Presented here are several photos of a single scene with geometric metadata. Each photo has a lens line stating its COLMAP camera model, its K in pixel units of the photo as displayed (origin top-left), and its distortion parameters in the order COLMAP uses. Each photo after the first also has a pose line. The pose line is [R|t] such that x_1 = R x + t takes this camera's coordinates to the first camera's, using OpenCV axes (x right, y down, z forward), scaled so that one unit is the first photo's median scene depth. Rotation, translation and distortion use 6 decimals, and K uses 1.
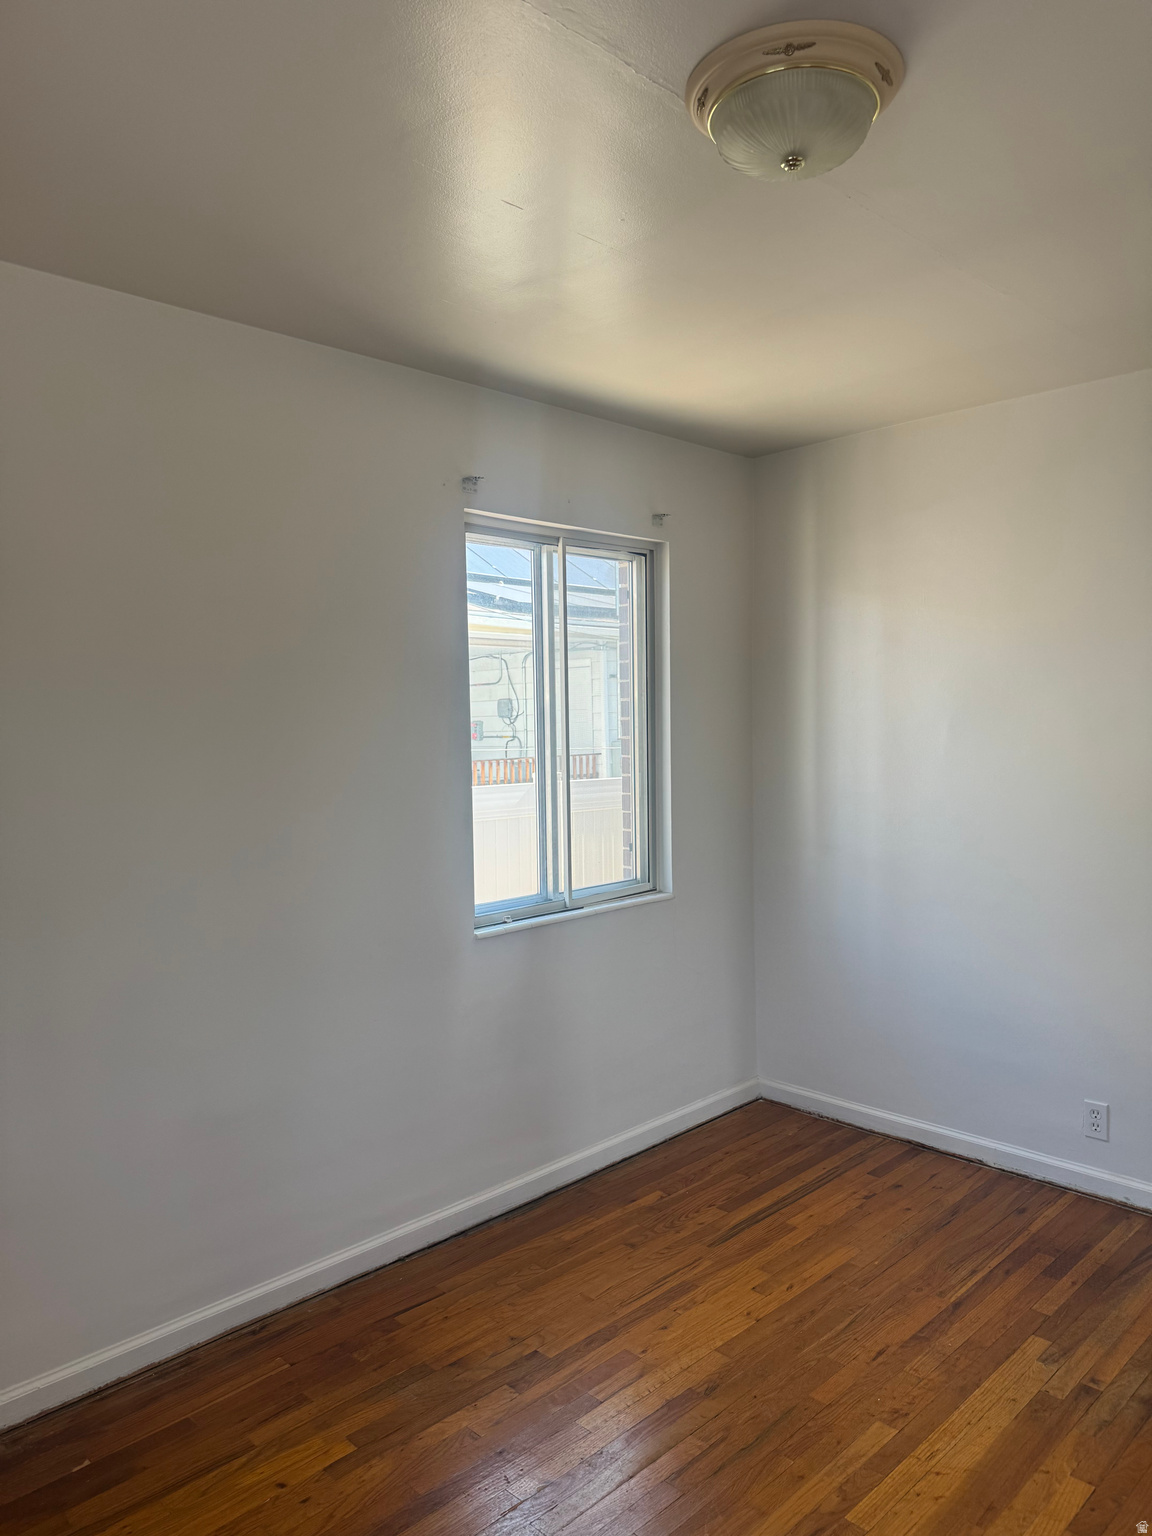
lens RADIAL K [[1085.4, 0, 575.8], [0, 1085.4, 764.0], [0, 0, 1]] dist [0.054038, -0.072258]
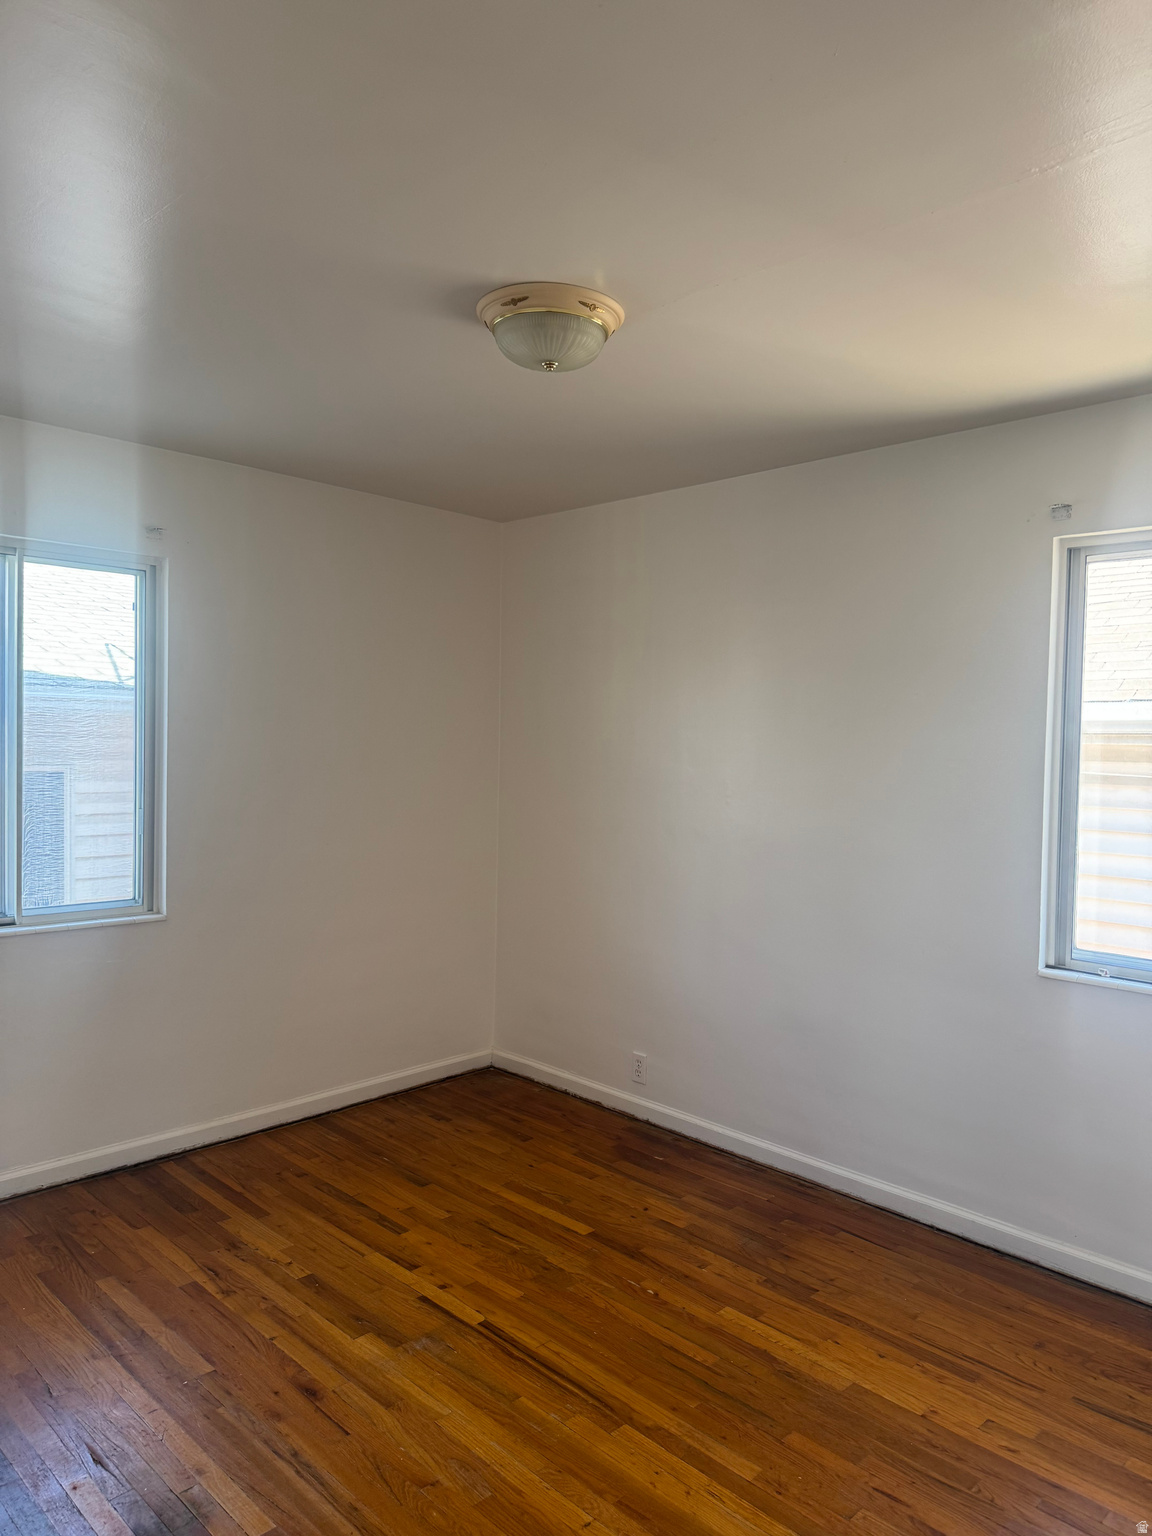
lens RADIAL K [[1085.4, 0, 574.5], [0, 1085.4, 778.4], [0, 0, 1]] dist [0.054038, -0.072258]
pose [[-0.021860, 0.057419, -0.998111, 1.062063], [-0.046739, 0.997199, 0.058391, -0.065900], [0.998668, 0.047927, -0.019115, 0.702745]]
